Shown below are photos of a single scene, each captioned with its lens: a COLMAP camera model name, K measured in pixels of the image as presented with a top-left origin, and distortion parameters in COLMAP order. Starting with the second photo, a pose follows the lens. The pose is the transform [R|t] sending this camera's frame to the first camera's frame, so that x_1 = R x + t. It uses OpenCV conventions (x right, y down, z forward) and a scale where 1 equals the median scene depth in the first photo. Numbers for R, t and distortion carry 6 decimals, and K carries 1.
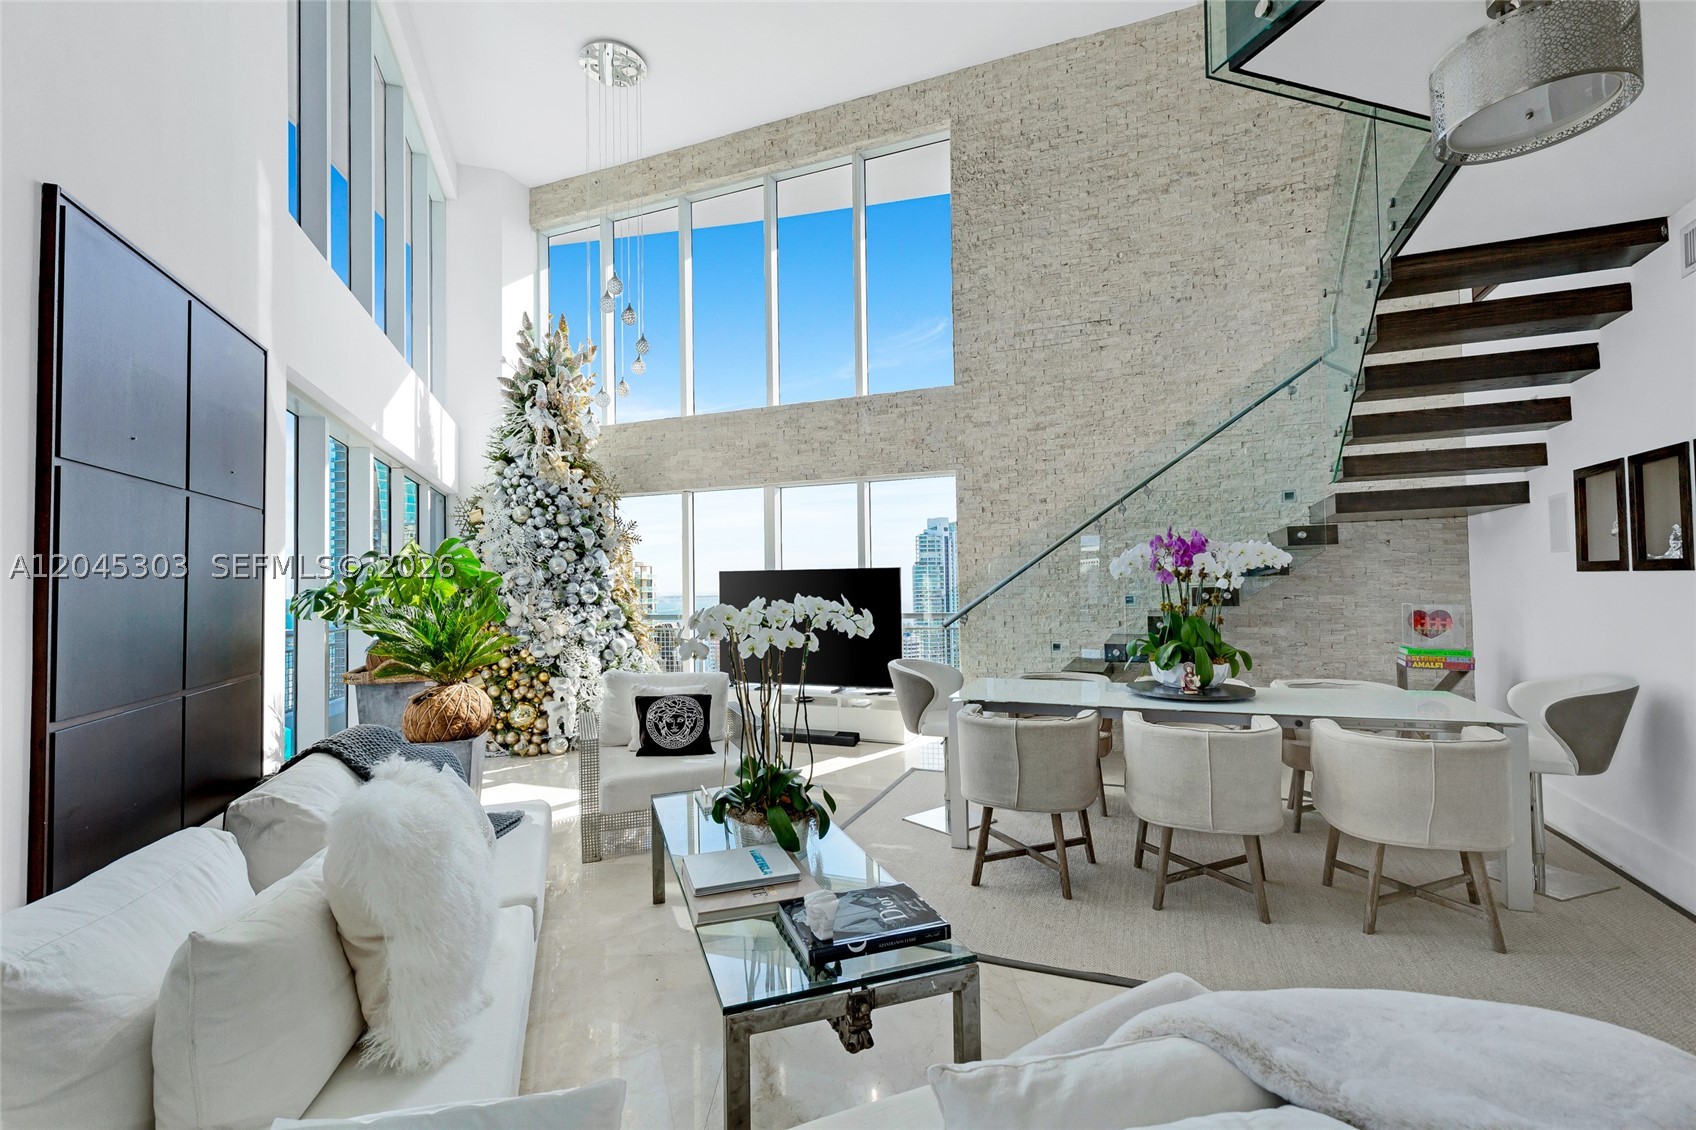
lens RADIAL K [[766.9, 0, 846.5], [0, 766.9, 564.6], [0, 0, 1]] dist [0.005688, -0.002750]
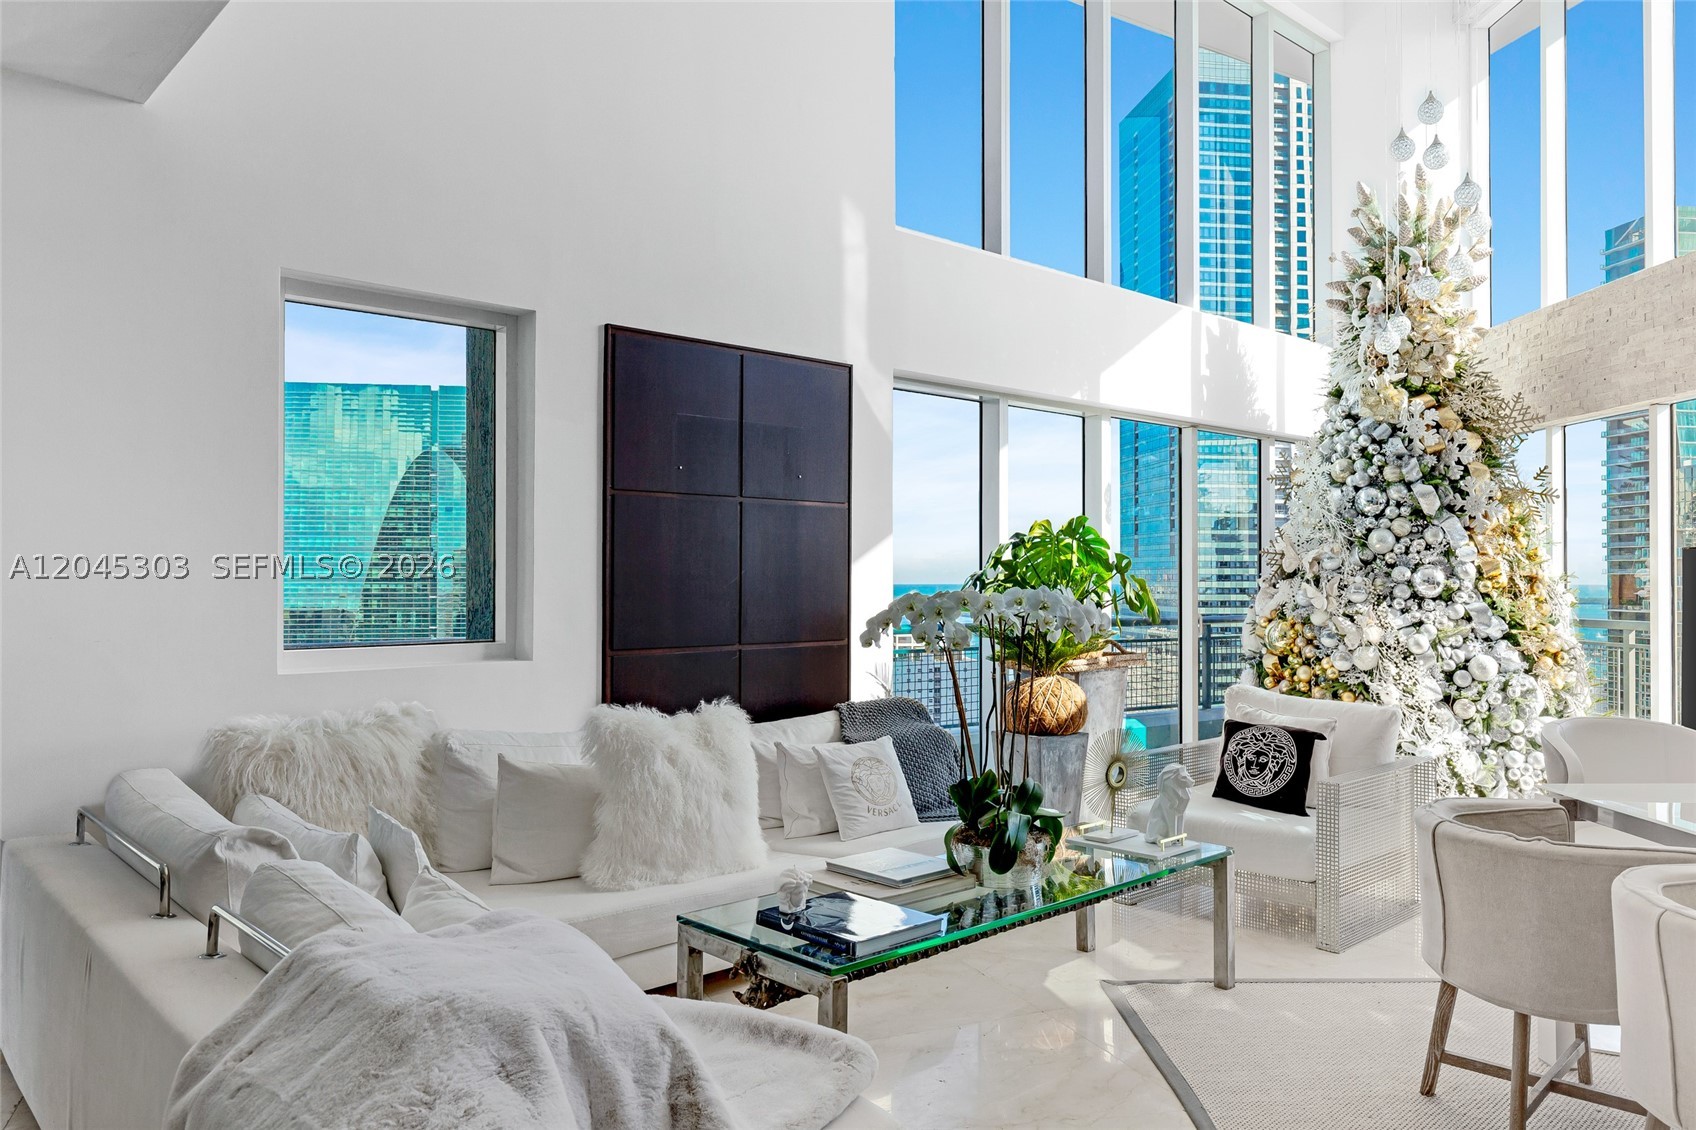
lens RADIAL K [[1202.6, 0, 842.7], [0, 1202.6, 564.6], [0, 0, 1]] dist [-0.006118, 0.002342]
pose [[0.395062, 0.008347, -0.918616, 0.425455], [0.016803, 0.999726, 0.016311, -0.003565], [0.918501, -0.021880, 0.394814, 0.124900]]
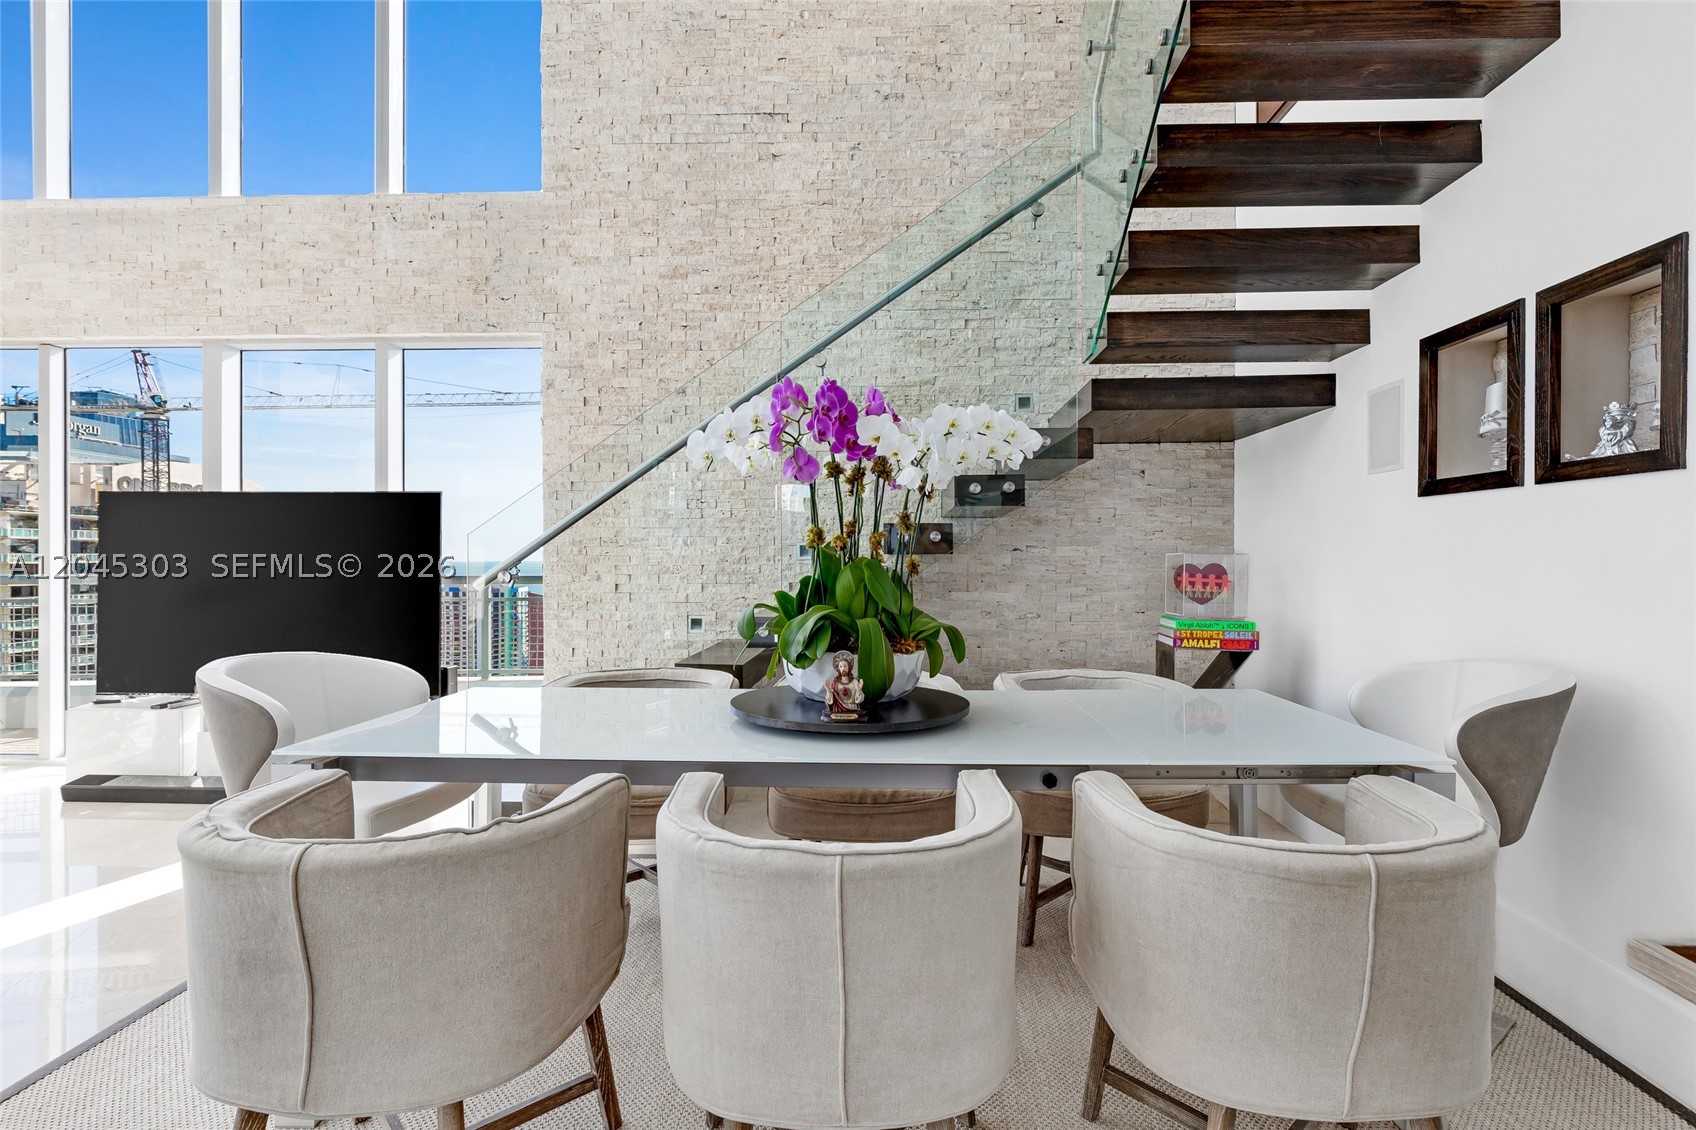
lens RADIAL K [[812.2, 0, 865.7], [0, 812.2, 560.0], [0, 0, 1]] dist [-0.005371, 0.000173]
pose [[0.936571, 0.015128, 0.350151, 0.158557], [-0.025139, 0.999394, 0.024061, 0.032908], [-0.349575, -0.031338, 0.936384, 0.303847]]
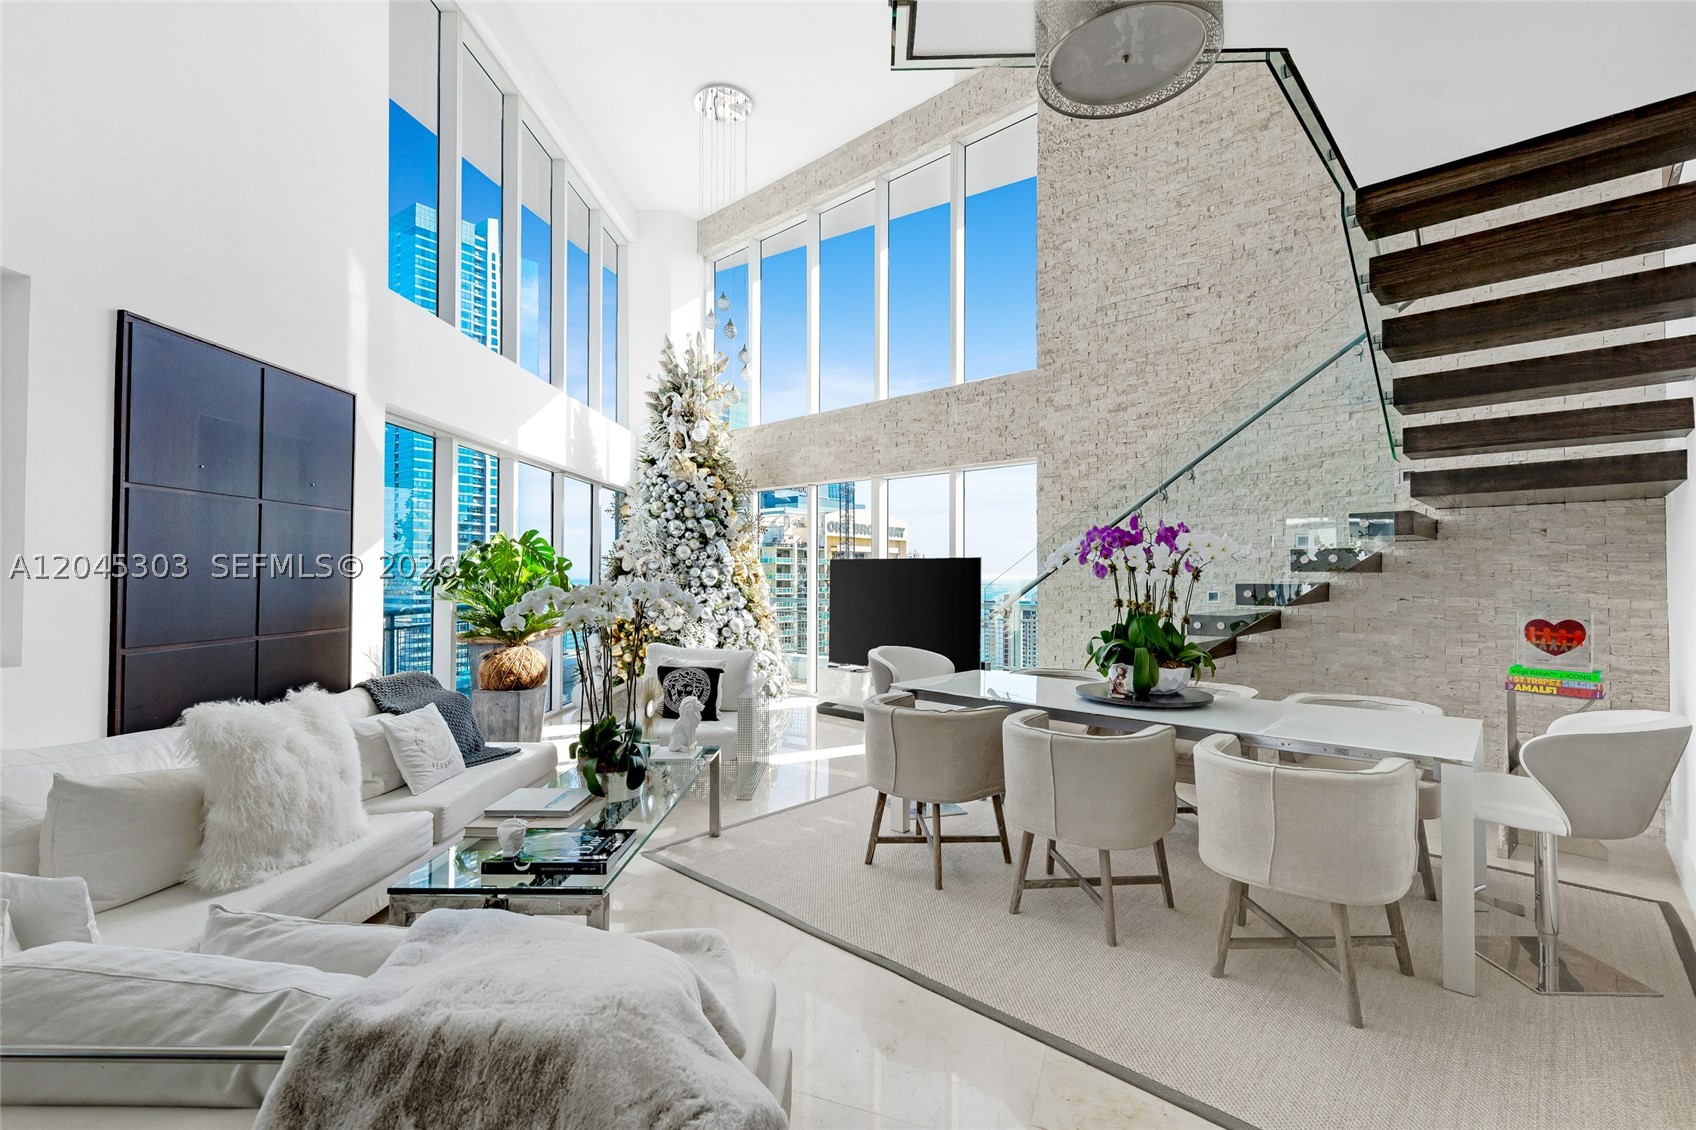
lens RADIAL K [[766.9, 0, 841.6], [0, 766.9, 565.0], [0, 0, 1]] dist [0.005688, -0.002750]
pose [[0.932555, 0.014273, -0.360745, 0.260519], [-0.008673, 0.999816, 0.017138, -0.002096], [0.360923, -0.012853, 0.932507, 0.010677]]
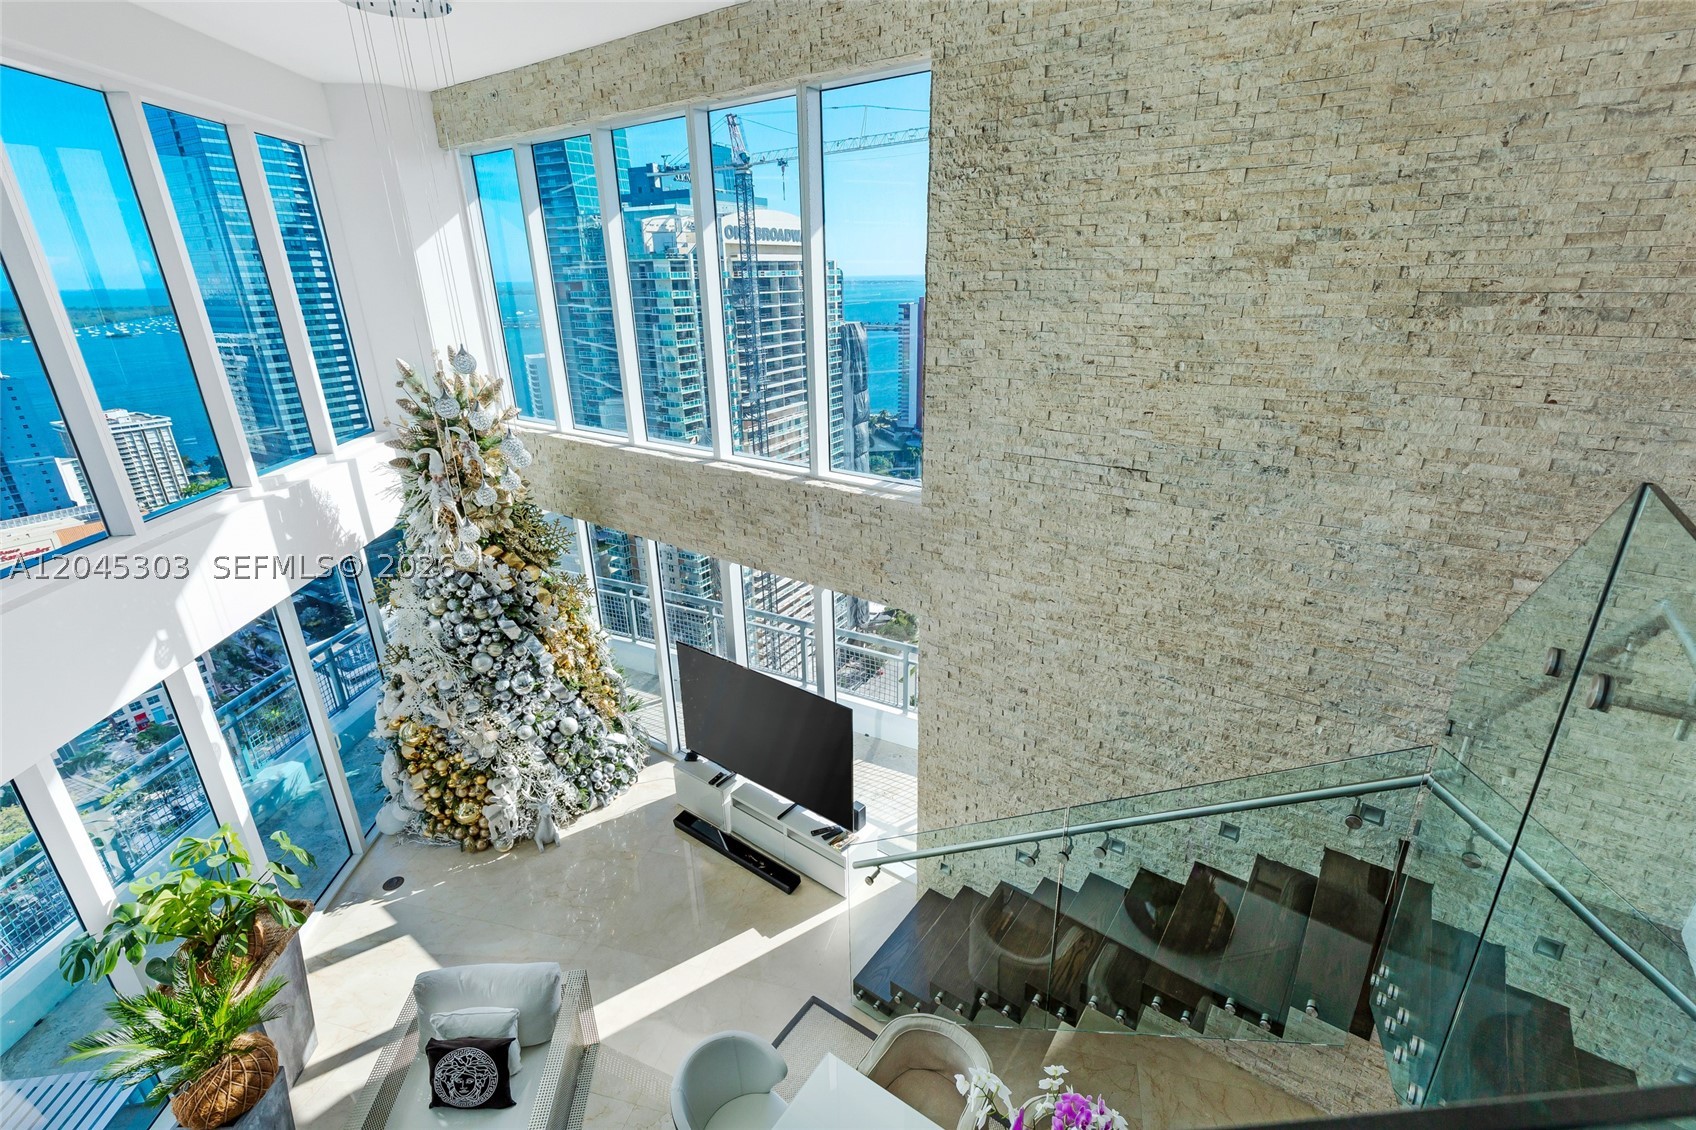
lens RADIAL K [[766.9, 0, 849.2], [0, 766.9, 568.5], [0, 0, 1]] dist [0.005688, -0.002750]
pose [[0.970007, 0.087602, -0.226745, 0.237490], [0.007621, 0.921385, 0.388577, -0.447831], [0.242959, -0.378651, 0.893081, 0.337840]]
